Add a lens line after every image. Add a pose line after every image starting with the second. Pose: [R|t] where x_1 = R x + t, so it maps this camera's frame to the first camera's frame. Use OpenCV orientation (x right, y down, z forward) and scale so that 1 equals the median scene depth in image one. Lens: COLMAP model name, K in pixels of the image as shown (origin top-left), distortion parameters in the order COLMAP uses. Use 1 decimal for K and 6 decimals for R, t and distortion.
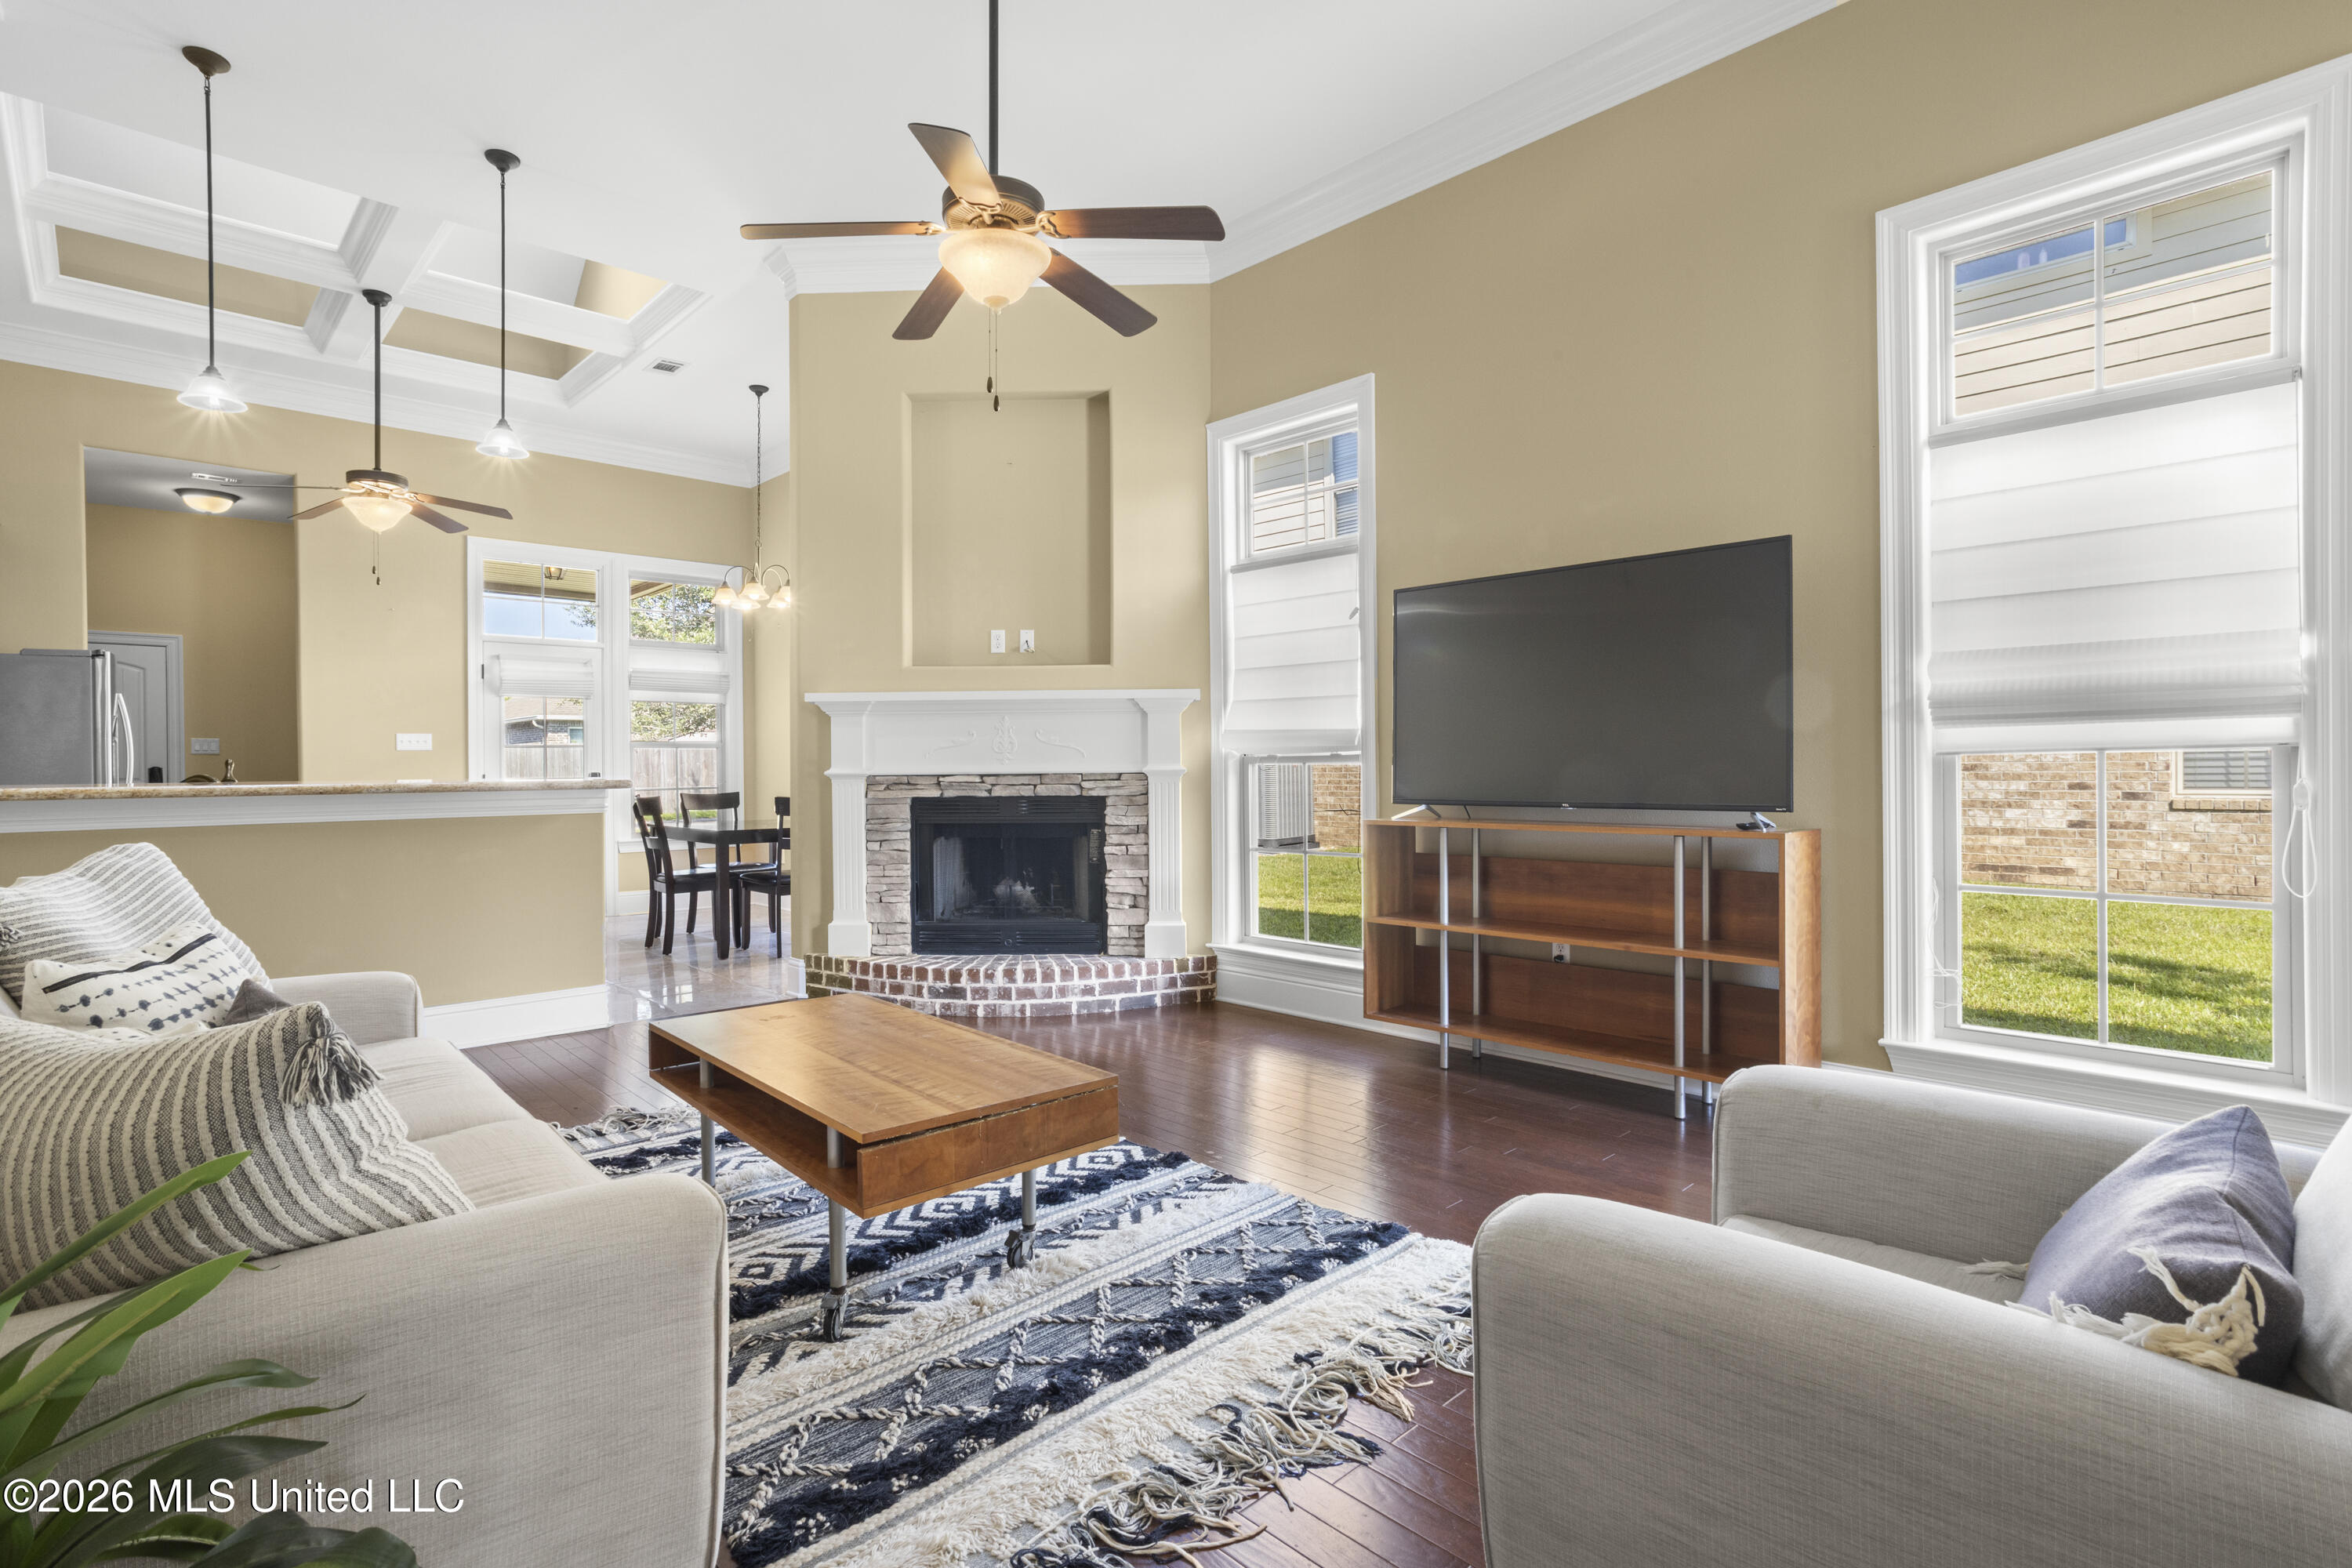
lens RADIAL K [[1122.6, 0, 1167.4], [0, 1122.6, 767.0], [0, 0, 1]] dist [-0.043324, 0.025196]
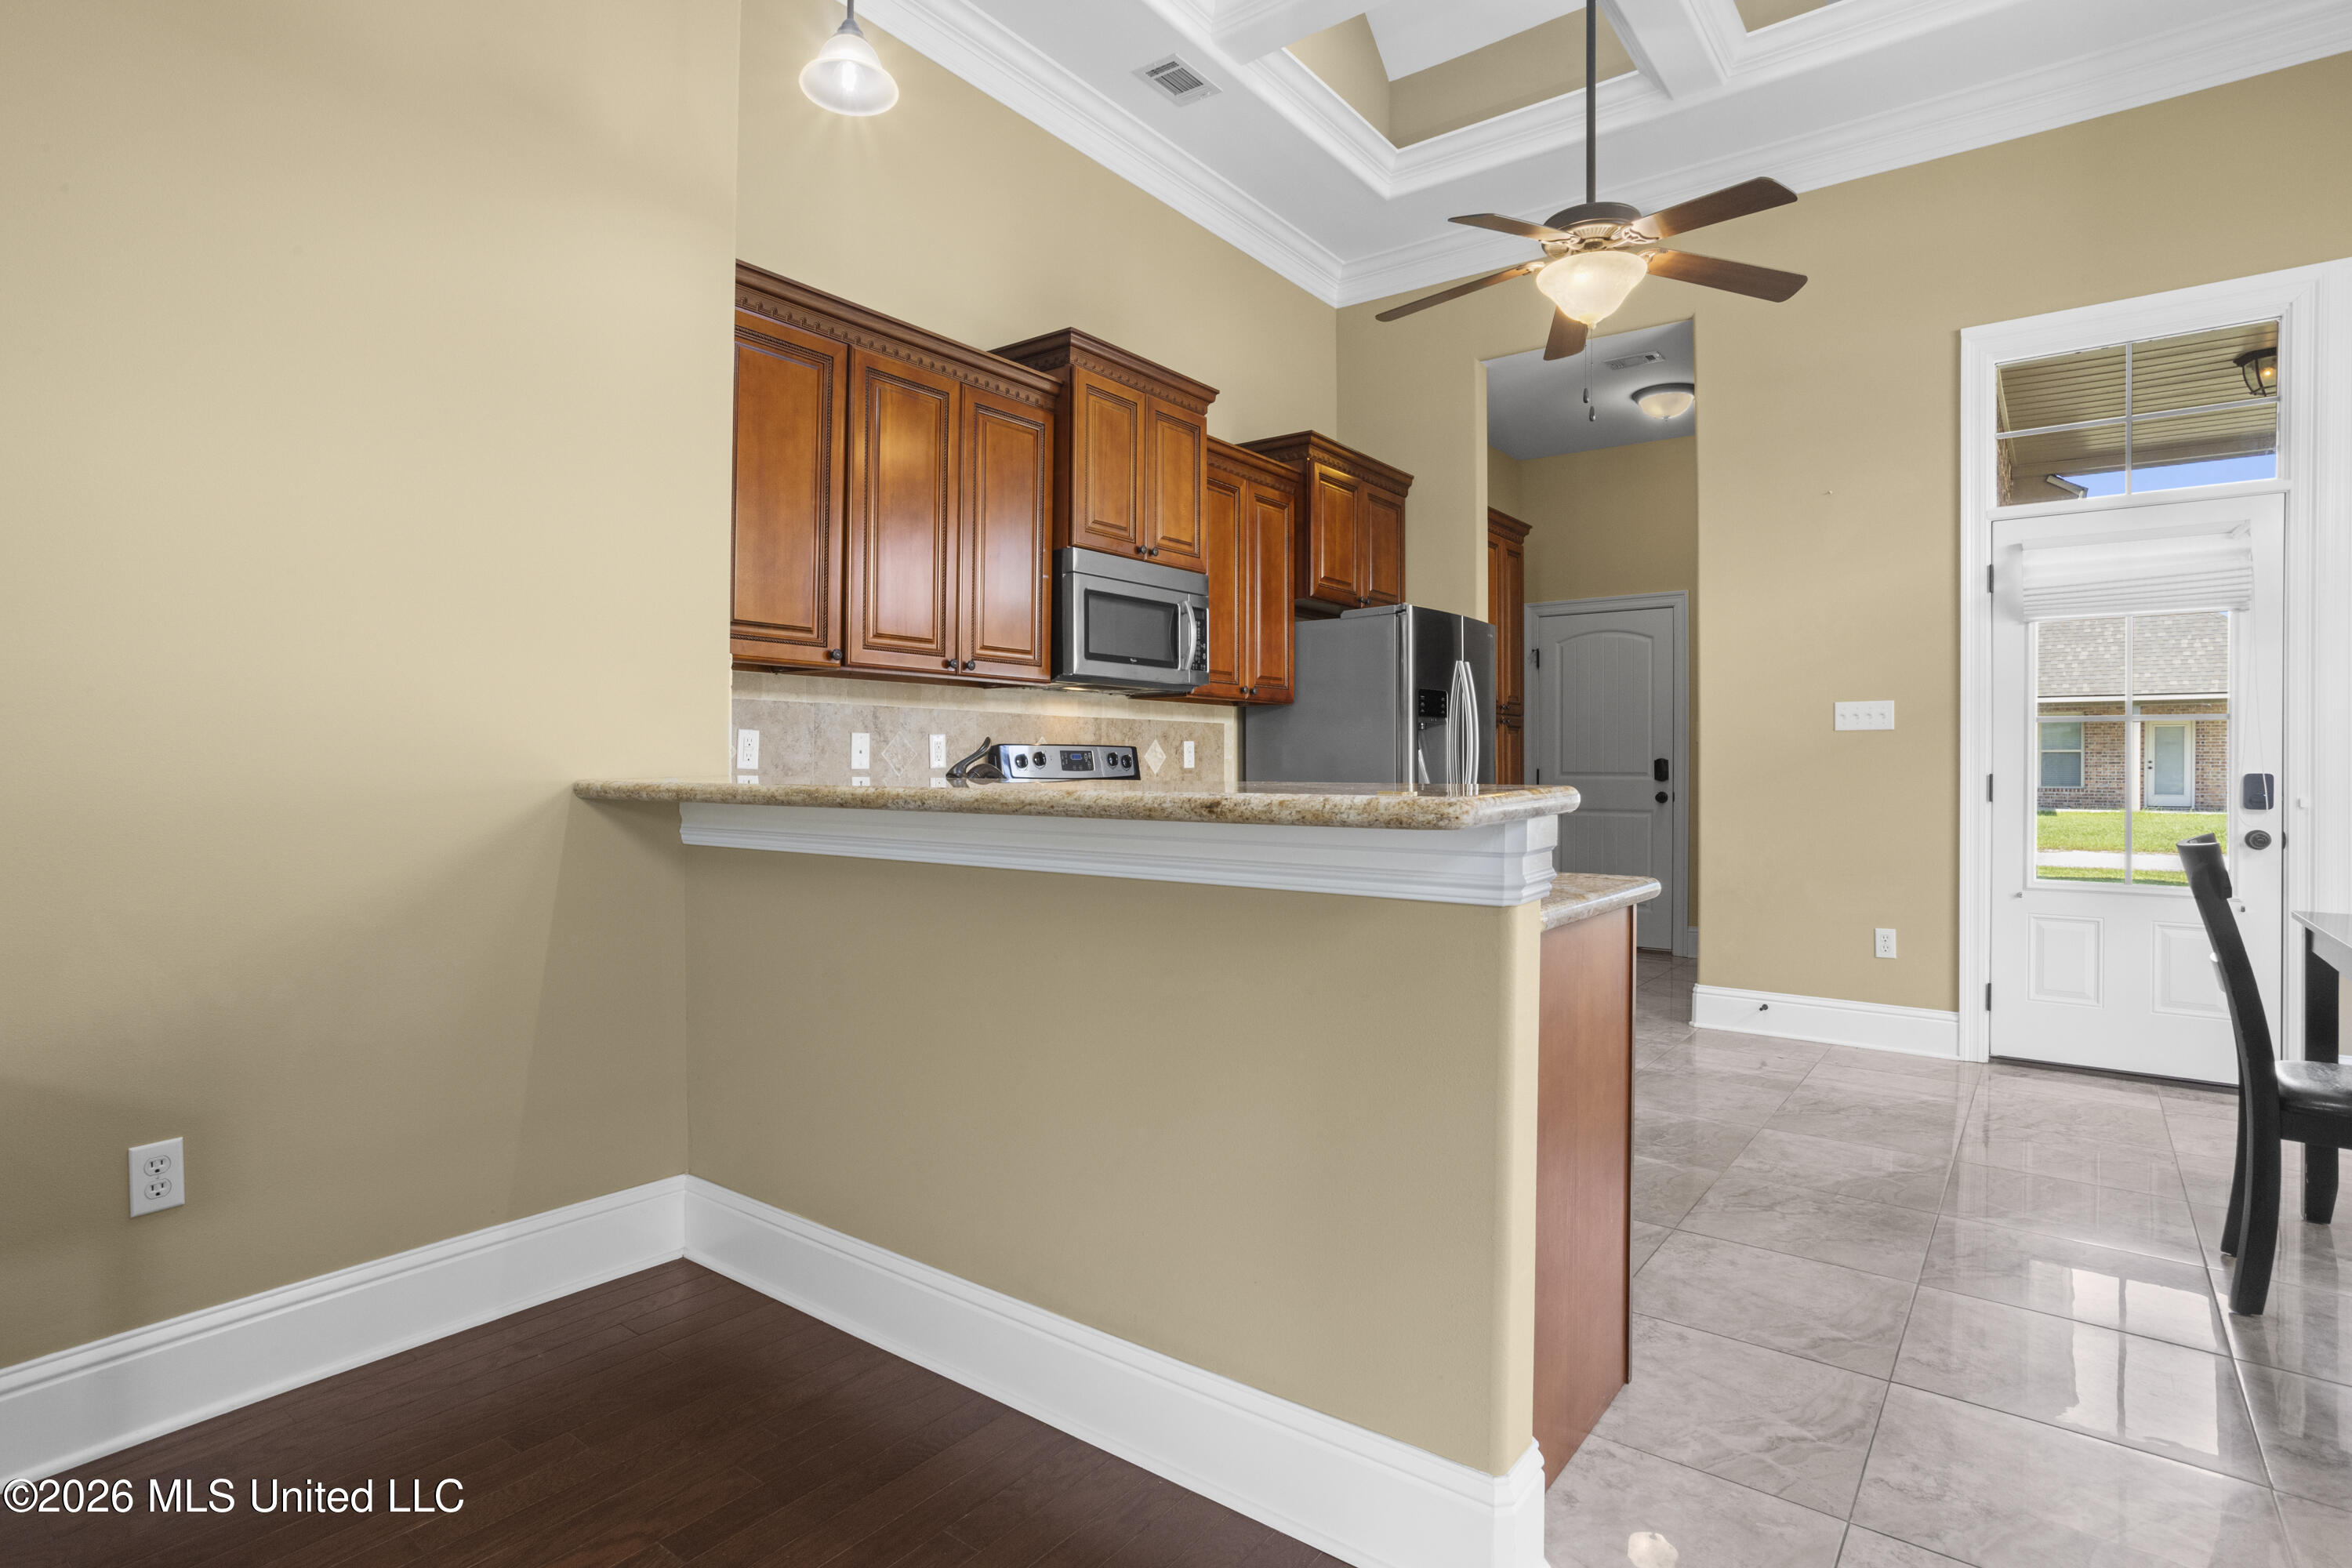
lens RADIAL K [[1199.9, 0, 1171.1], [0, 1199.9, 765.2], [0, 0, 1]] dist [-0.044801, 0.024504]
pose [[0.160053, 0.006858, -0.987085, -0.185984], [-0.005230, 0.999968, 0.006100, 0.001976], [0.987095, 0.004186, 0.160084, 0.772465]]
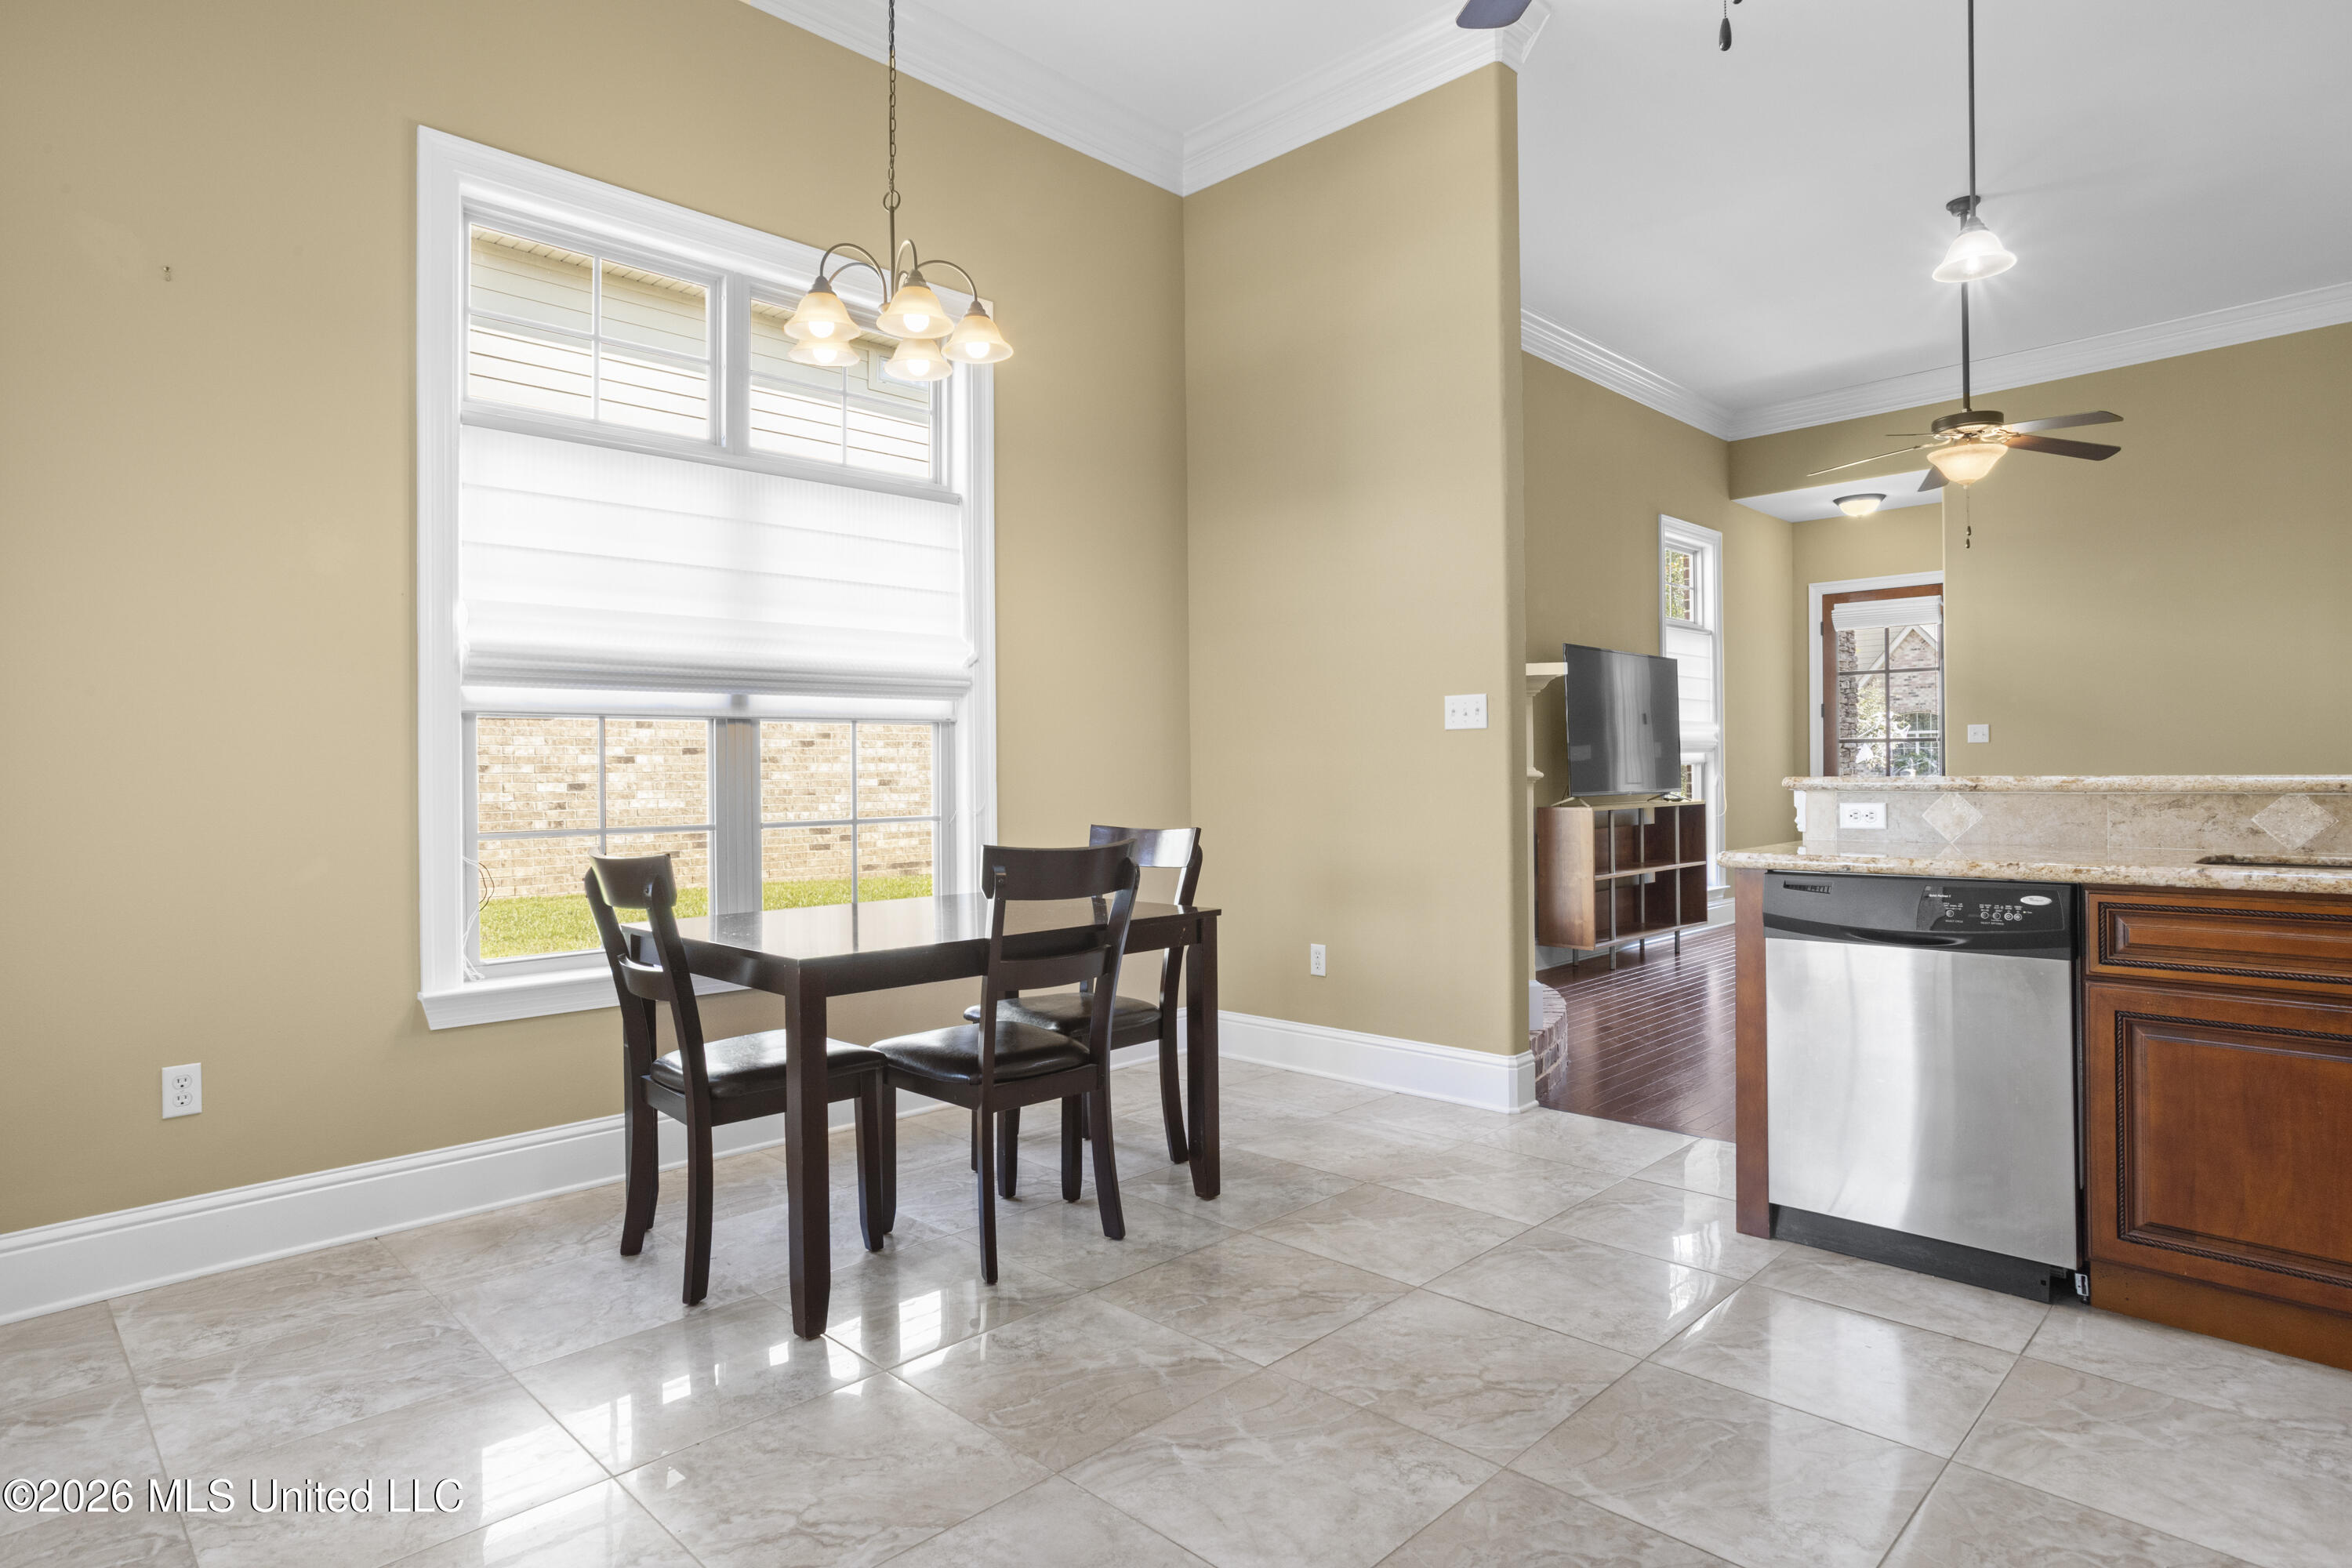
lens RADIAL K [[1263.5, 0, 1169.9], [0, 1263.5, 769.3], [0, 0, 1]] dist [-0.039877, 0.026587]
pose [[-0.024888, 0.011166, 0.999628, -1.102269], [0.010418, 0.999886, -0.010909, 0.008433], [-0.999636, 0.010143, -0.025001, 1.252890]]
